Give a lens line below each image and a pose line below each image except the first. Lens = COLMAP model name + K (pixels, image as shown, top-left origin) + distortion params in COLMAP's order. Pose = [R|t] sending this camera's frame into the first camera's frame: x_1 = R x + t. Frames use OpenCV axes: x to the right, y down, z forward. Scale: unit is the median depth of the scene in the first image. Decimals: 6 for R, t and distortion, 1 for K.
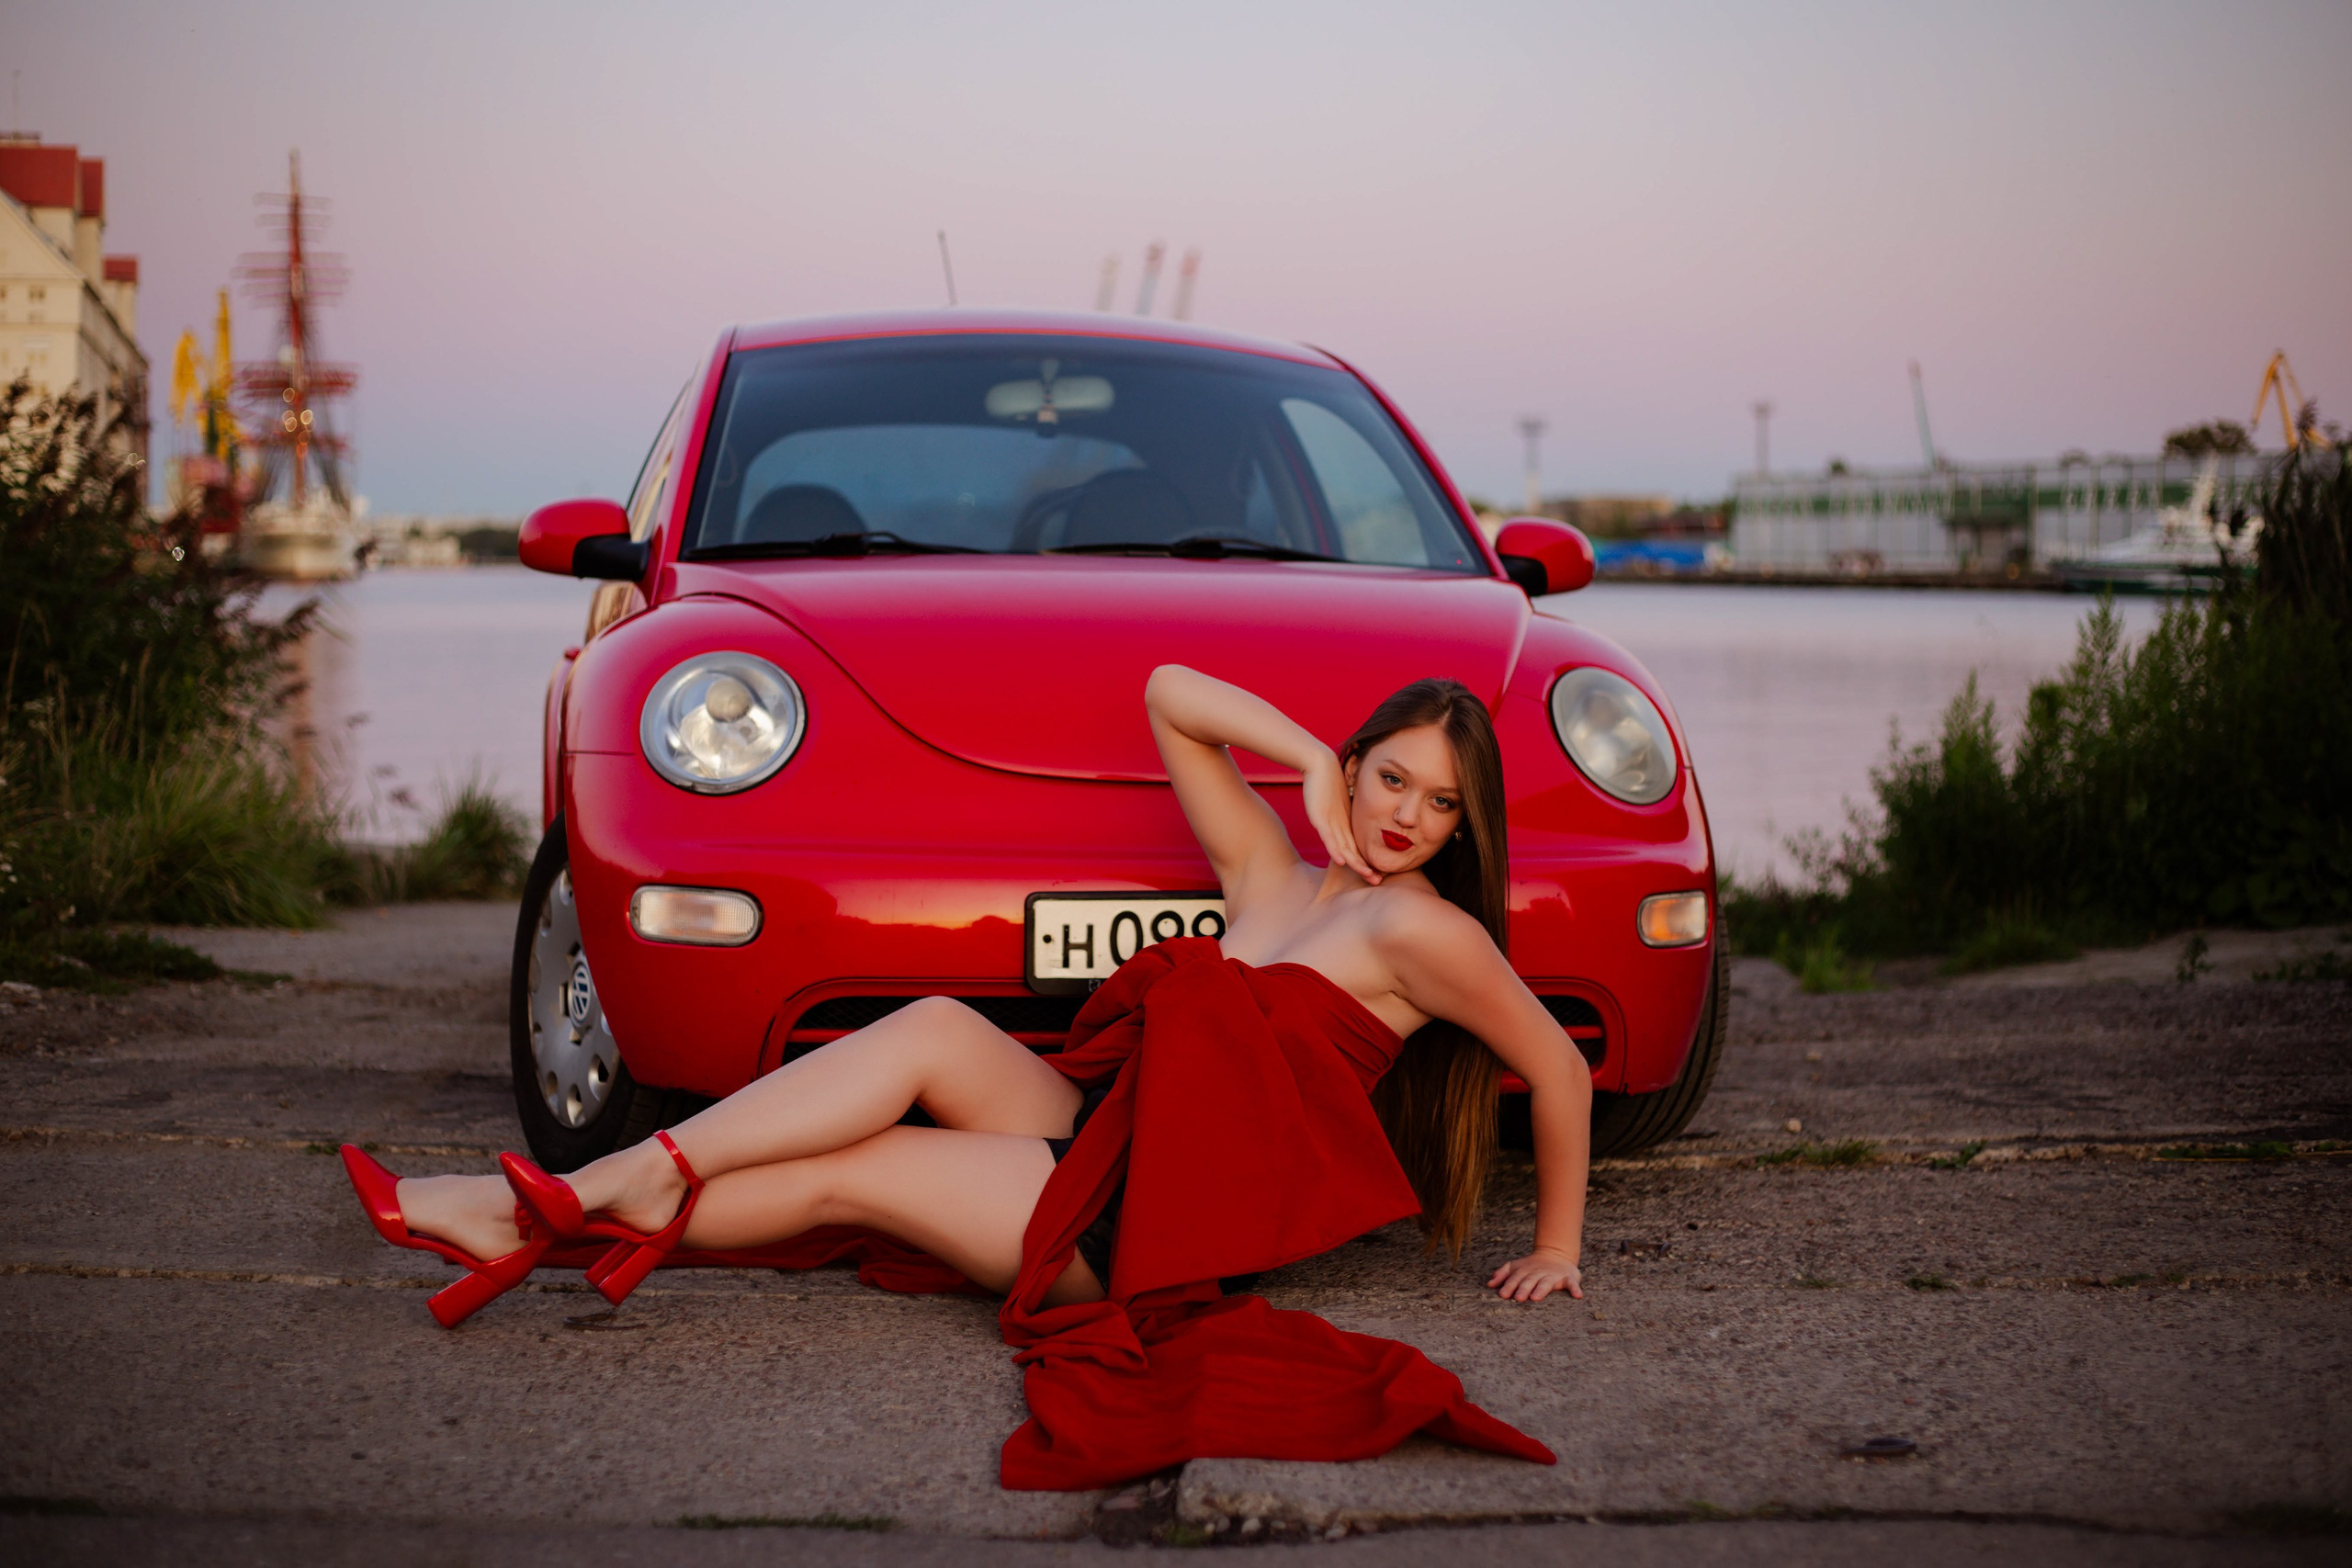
lens RADIAL K [[3391.2, 0, 1140.0], [0, 3391.2, 824.3], [0, 0, 1]] dist [-0.100942, -0.005646]
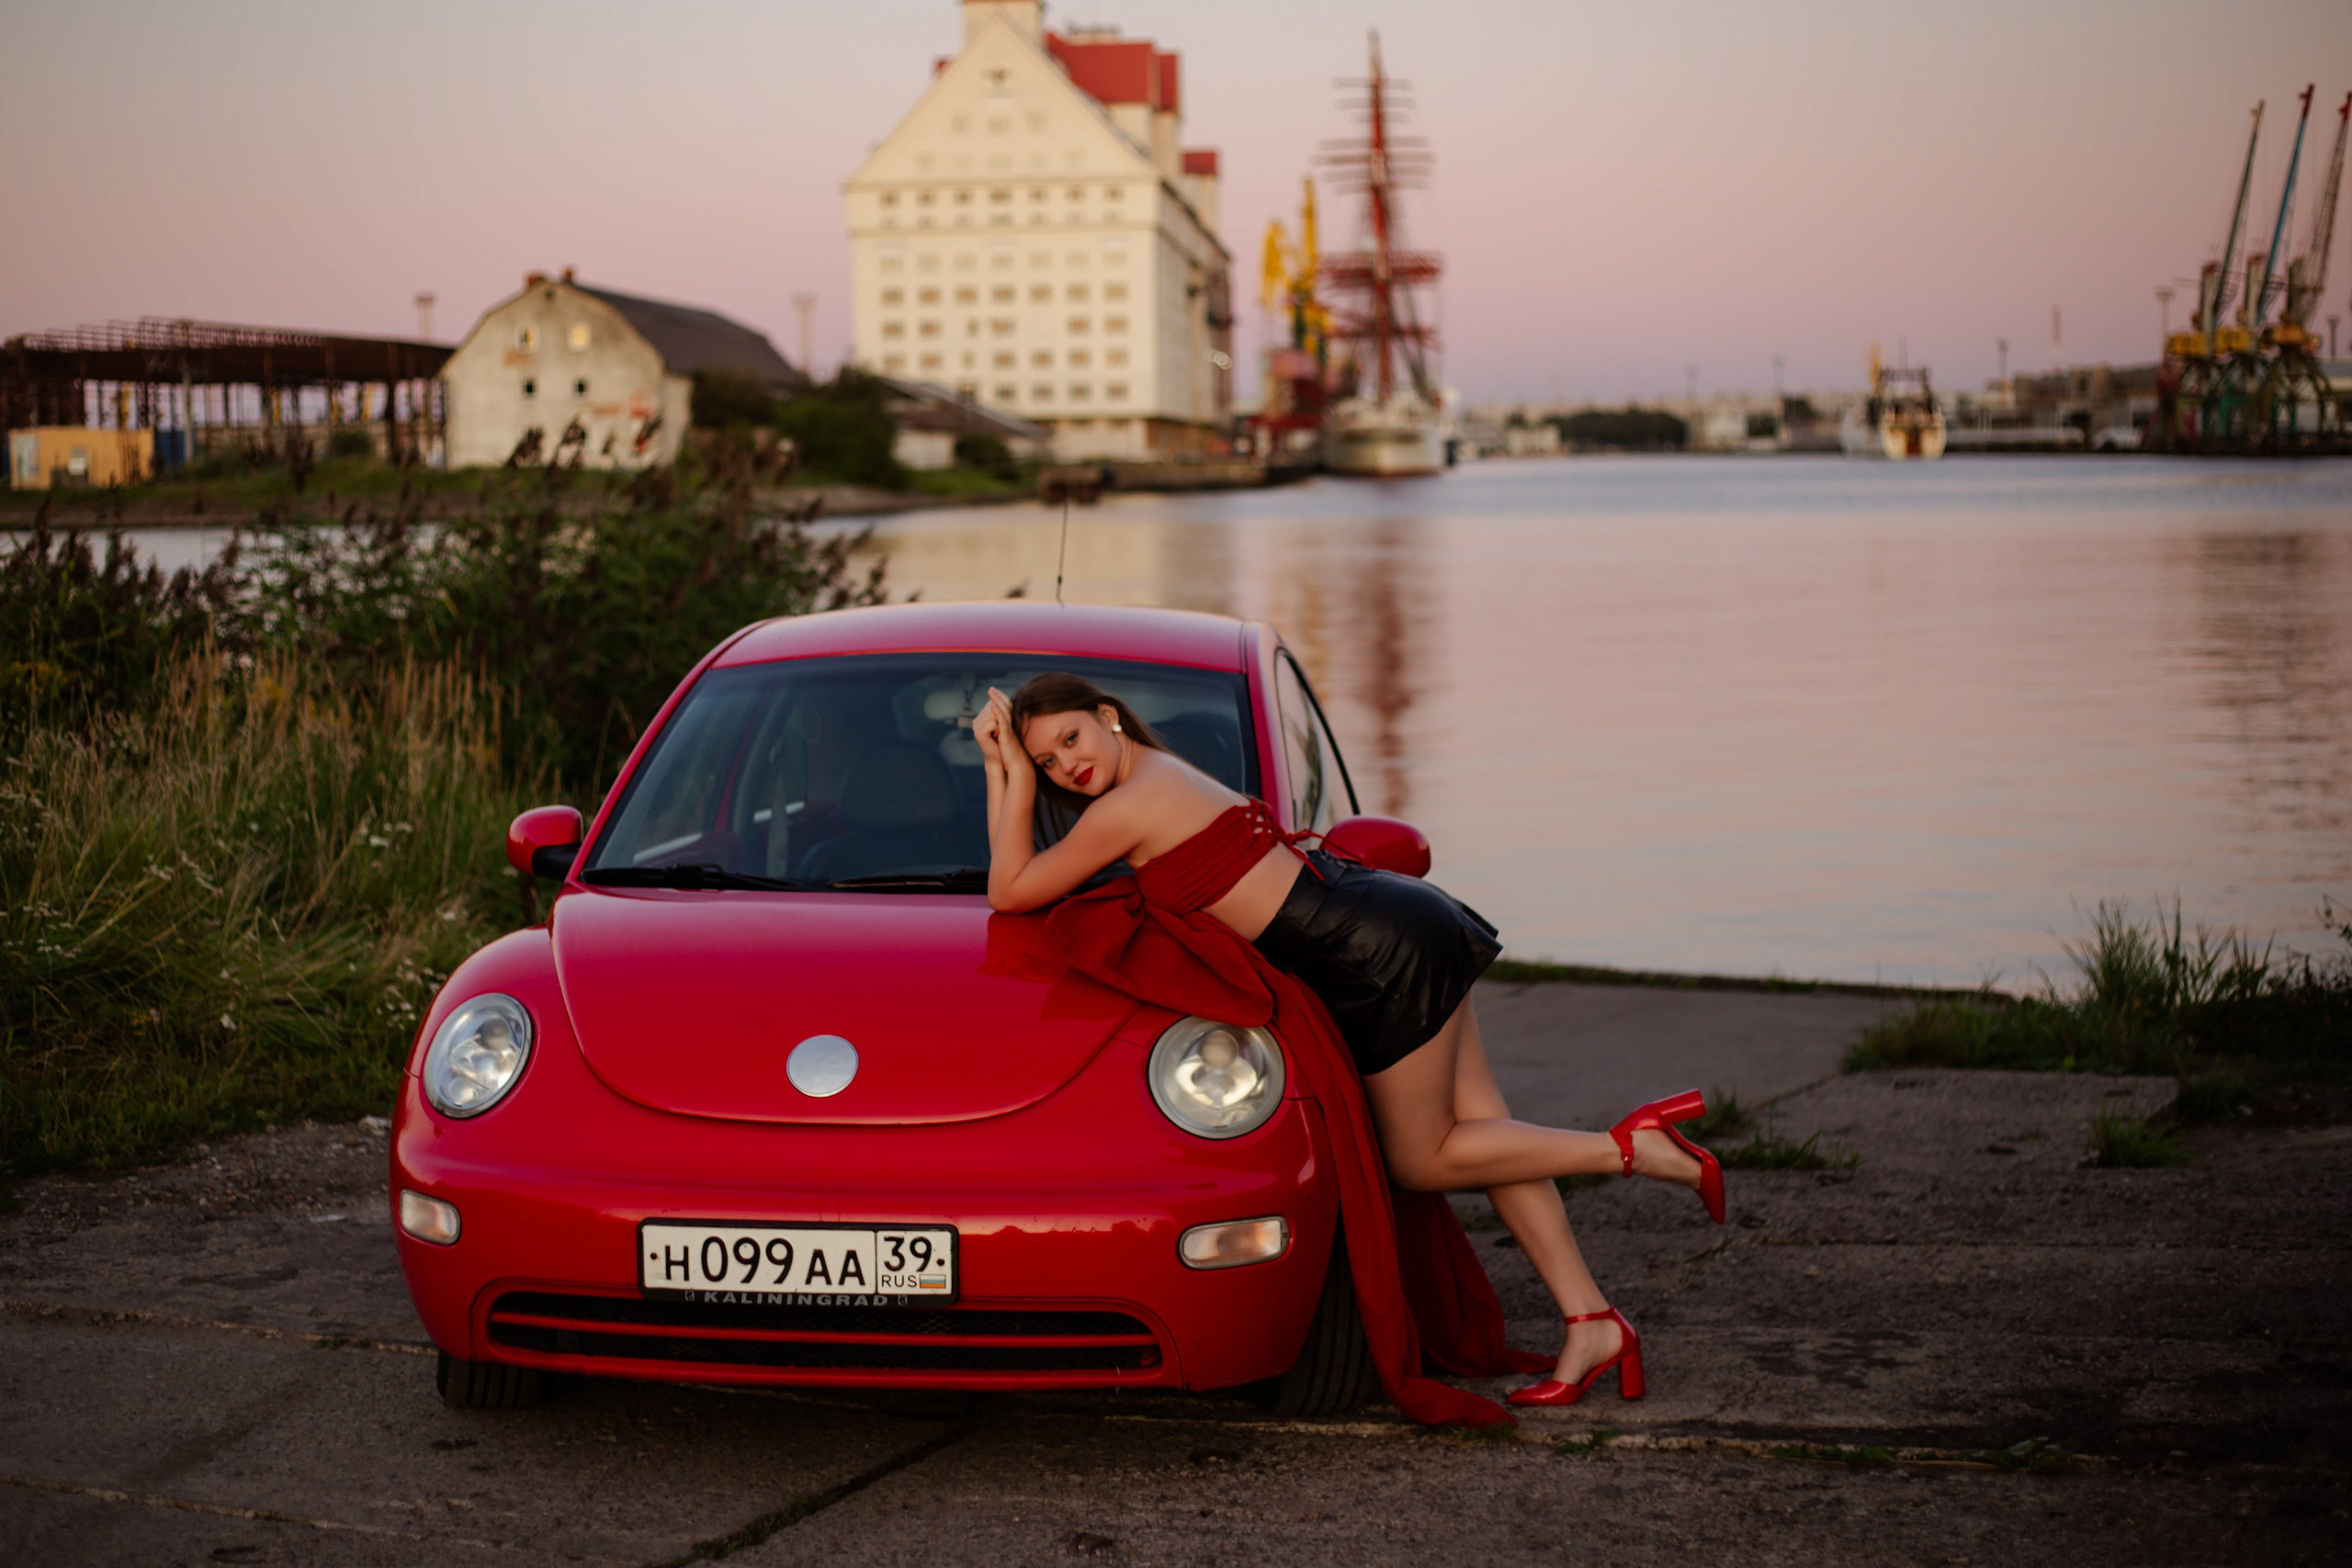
lens RADIAL K [[3587.0, 0, 1084.8], [0, 3587.0, 786.4], [0, 0, 1]] dist [-0.090771, -0.112415]
pose [[0.946387, 0.004404, -0.323006, 0.475884], [0.000806, 0.999872, 0.015994, -0.138748], [0.323035, -0.015397, 0.946262, -0.162875]]
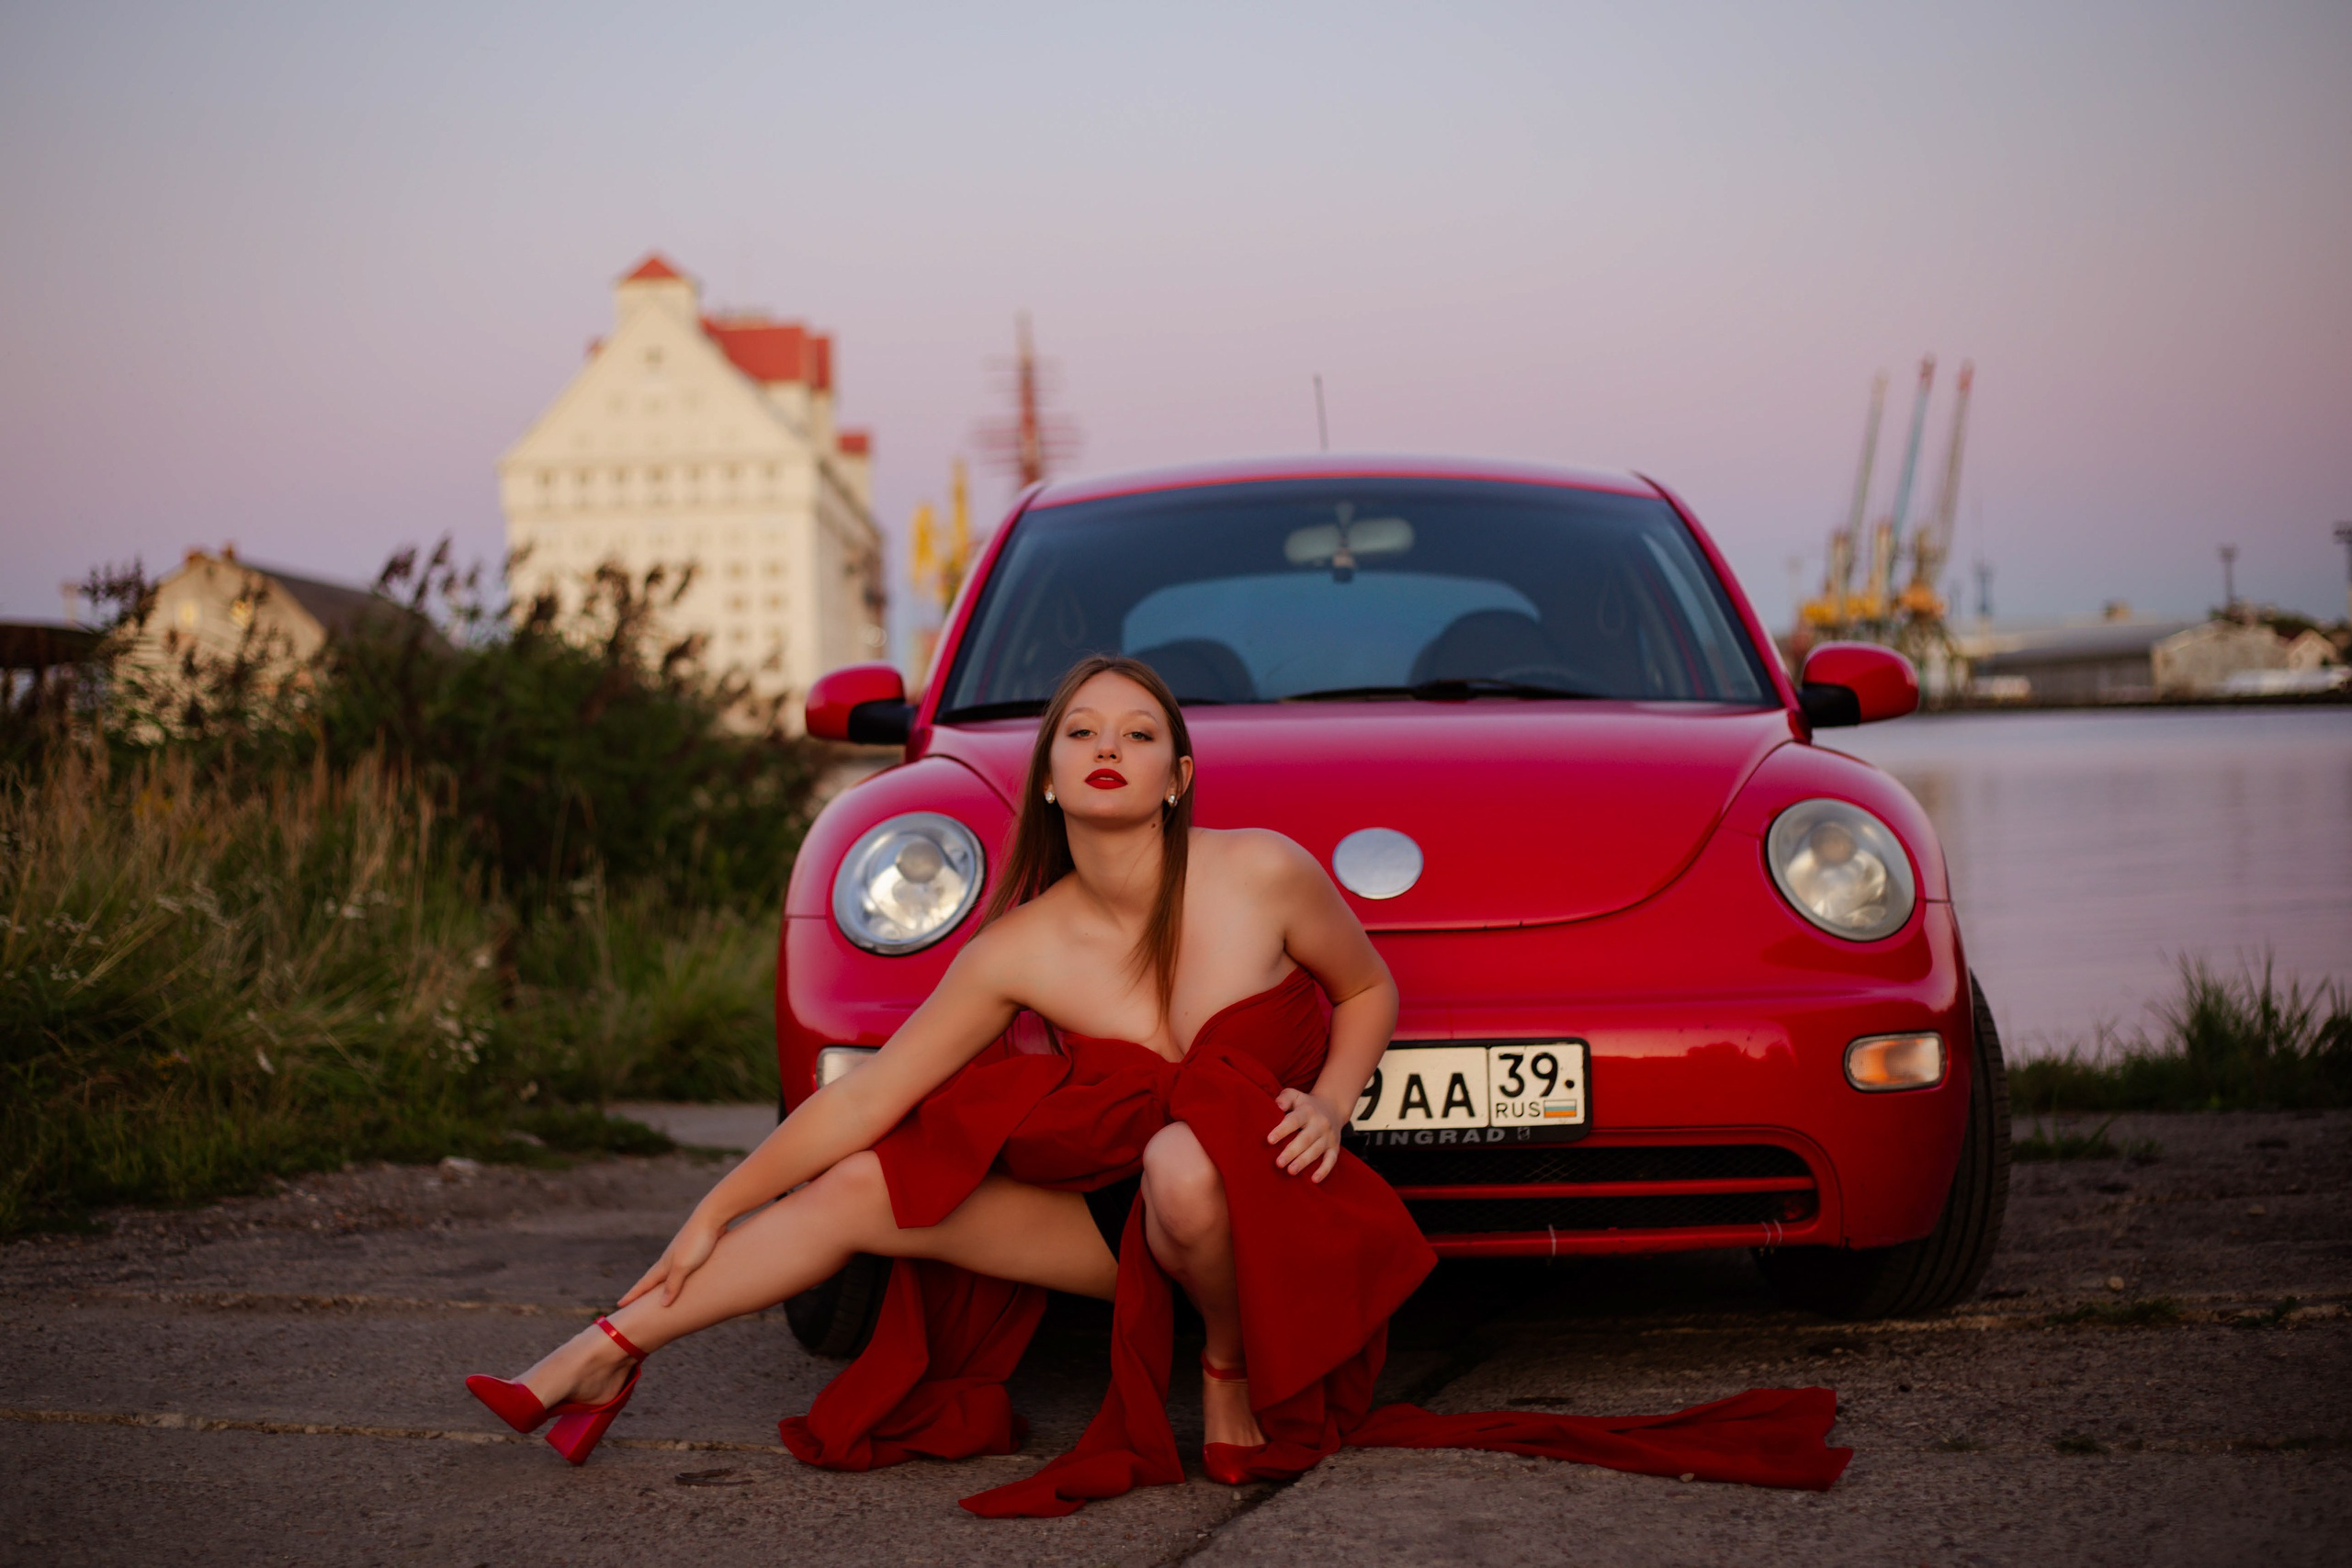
lens RADIAL K [[3587.0, 0, 1084.8], [0, 3587.0, 786.4], [0, 0, 1]] dist [-0.090771, -0.112415]
pose [[0.972395, -0.035549, -0.230615, 0.160294], [0.022186, 0.997935, -0.060281, 0.005982], [0.232282, 0.053500, 0.971176, -0.020073]]
